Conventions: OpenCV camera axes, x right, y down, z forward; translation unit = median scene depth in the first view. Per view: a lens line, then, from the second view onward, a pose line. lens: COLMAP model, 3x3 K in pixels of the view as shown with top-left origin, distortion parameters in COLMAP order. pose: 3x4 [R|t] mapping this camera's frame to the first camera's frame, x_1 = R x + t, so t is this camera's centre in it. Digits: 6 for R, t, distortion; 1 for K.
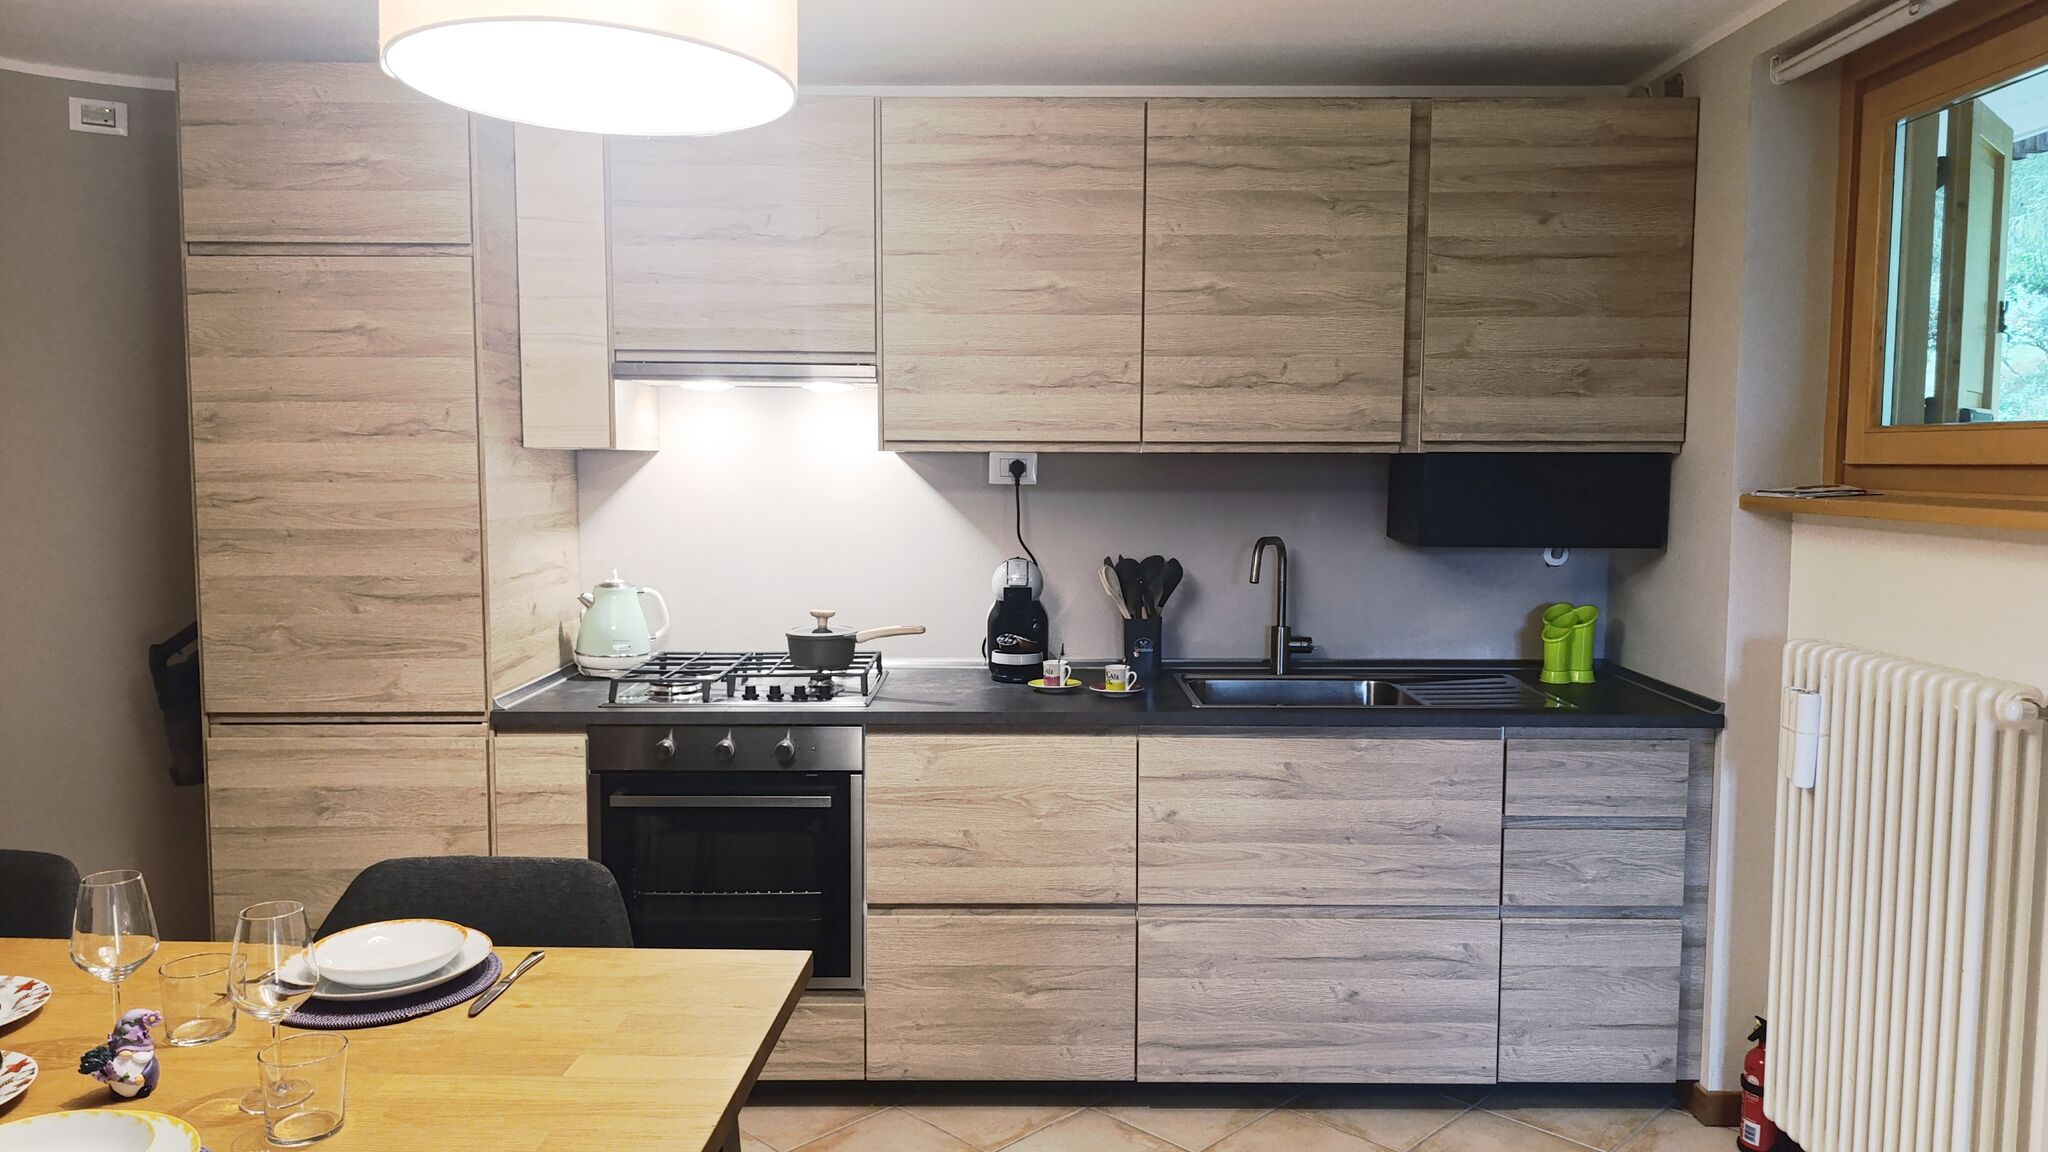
lens RADIAL K [[1395.1, 0, 1026.4], [0, 1395.1, 566.5], [0, 0, 1]] dist [0.073252, -0.110425]
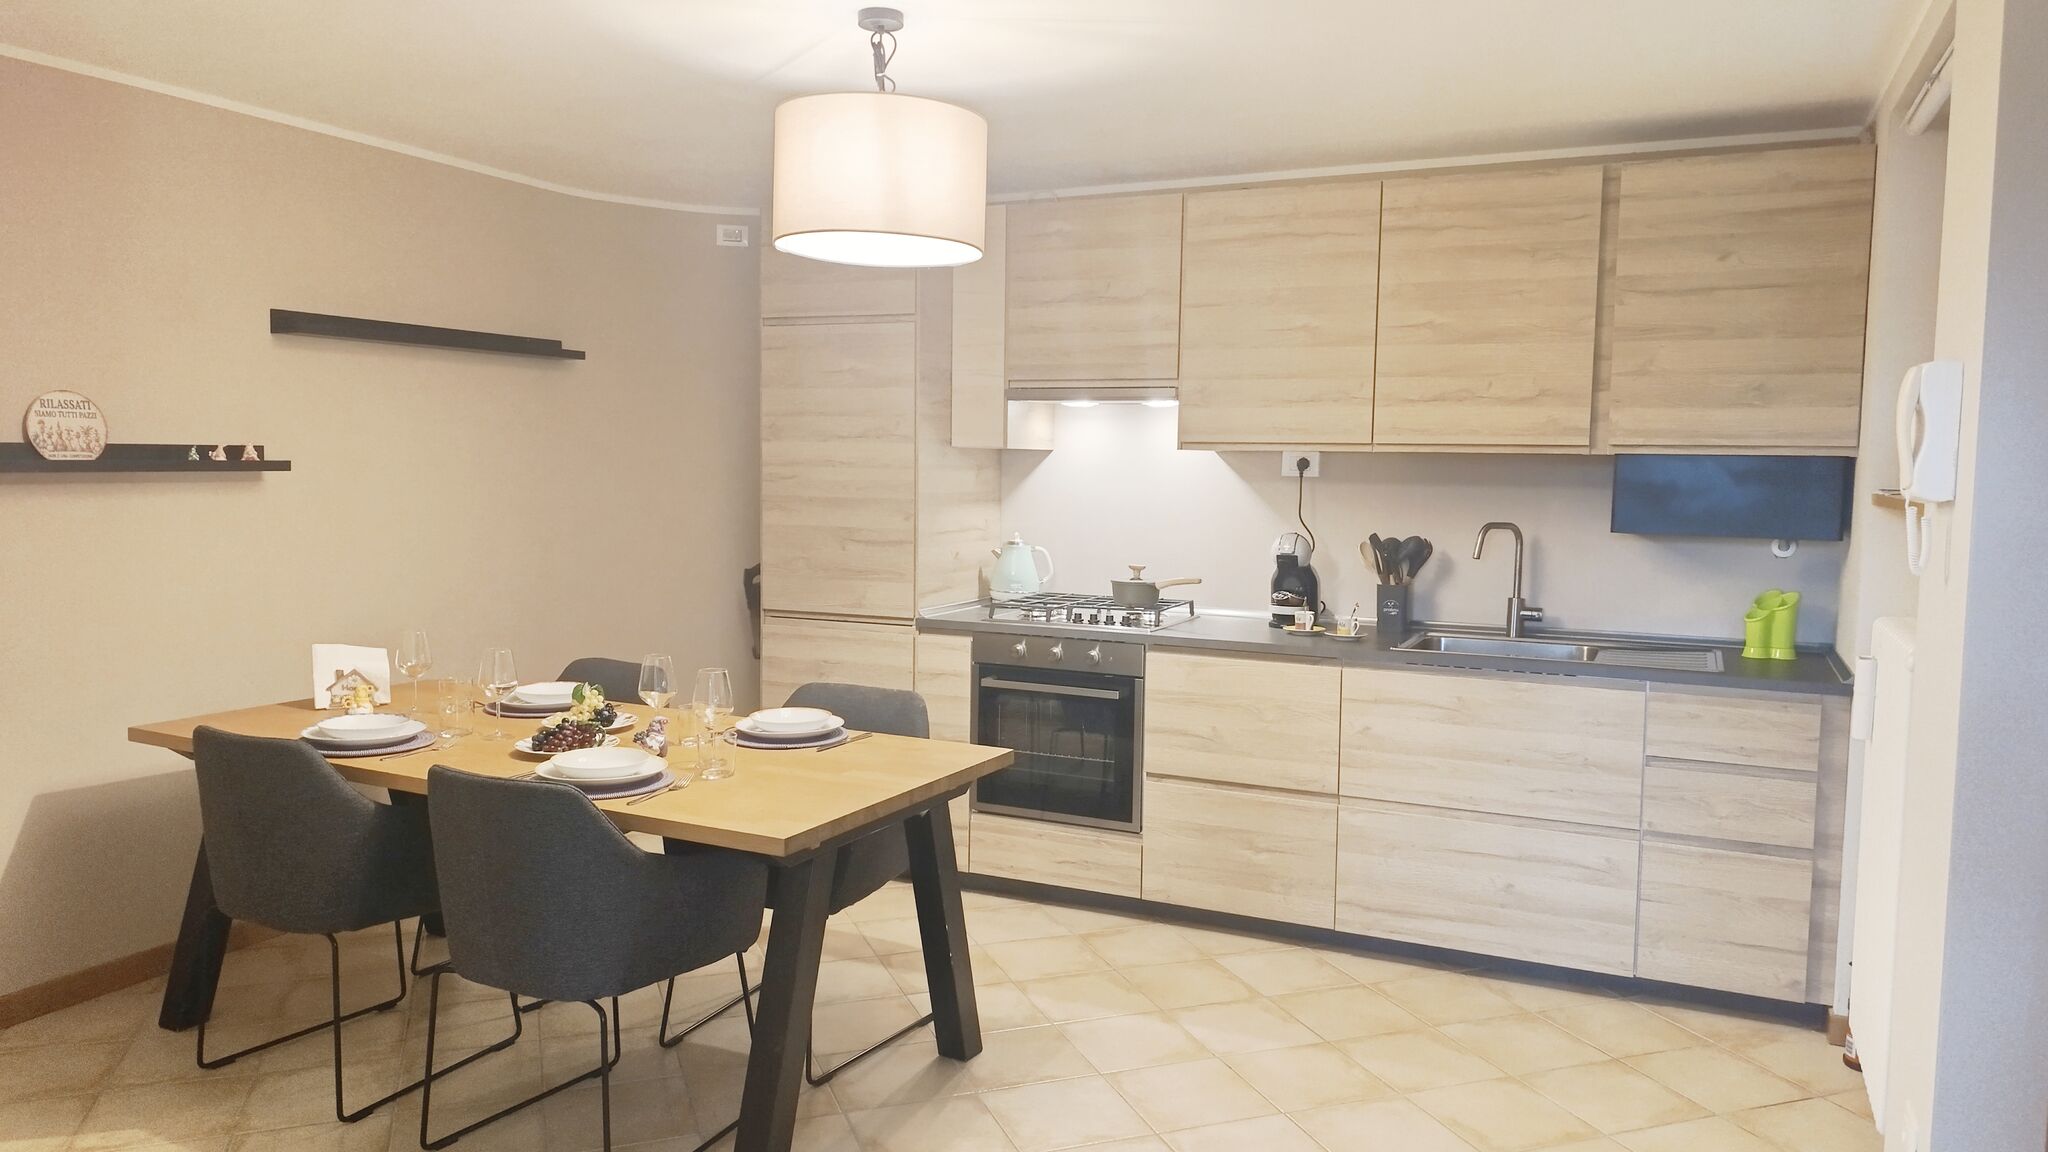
lens RADIAL K [[1407.2, 0, 1027.7], [0, 1407.2, 563.0], [0, 0, 1]] dist [0.059151, -0.078024]
pose [[0.904906, 0.041543, -0.423579, 0.369367], [-0.044460, 0.999007, 0.002997, 0.032510], [0.423282, 0.016120, 0.905854, -0.329696]]
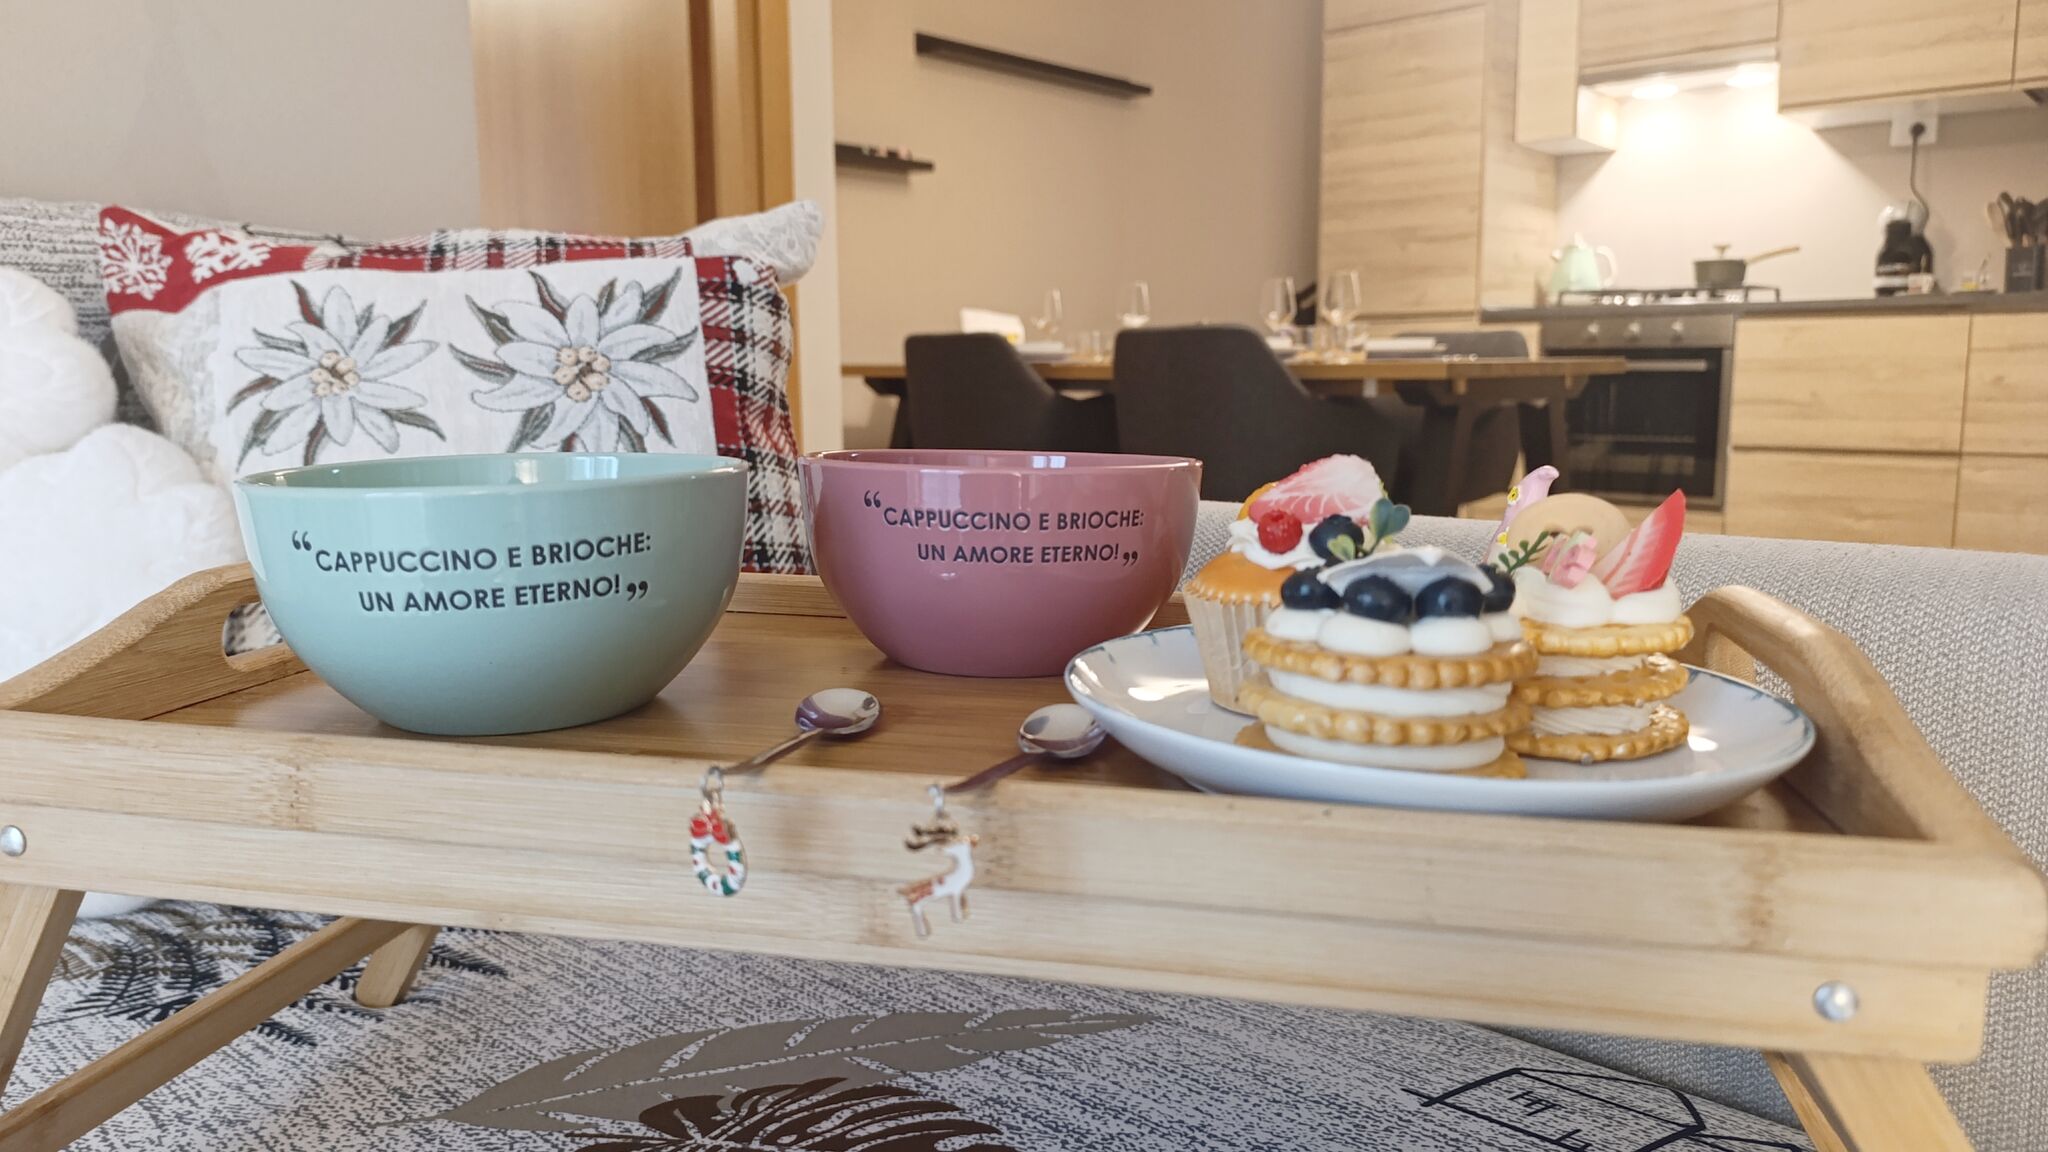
lens RADIAL K [[1426.7, 0, 1021.8], [0, 1426.7, 572.9], [0, 0, 1]] dist [0.022226, -0.038689]
pose [[0.741228, 0.086842, -0.665612, 0.317727], [-0.042065, 0.995656, 0.083059, 0.278415], [0.669934, -0.033567, 0.741661, -0.513557]]
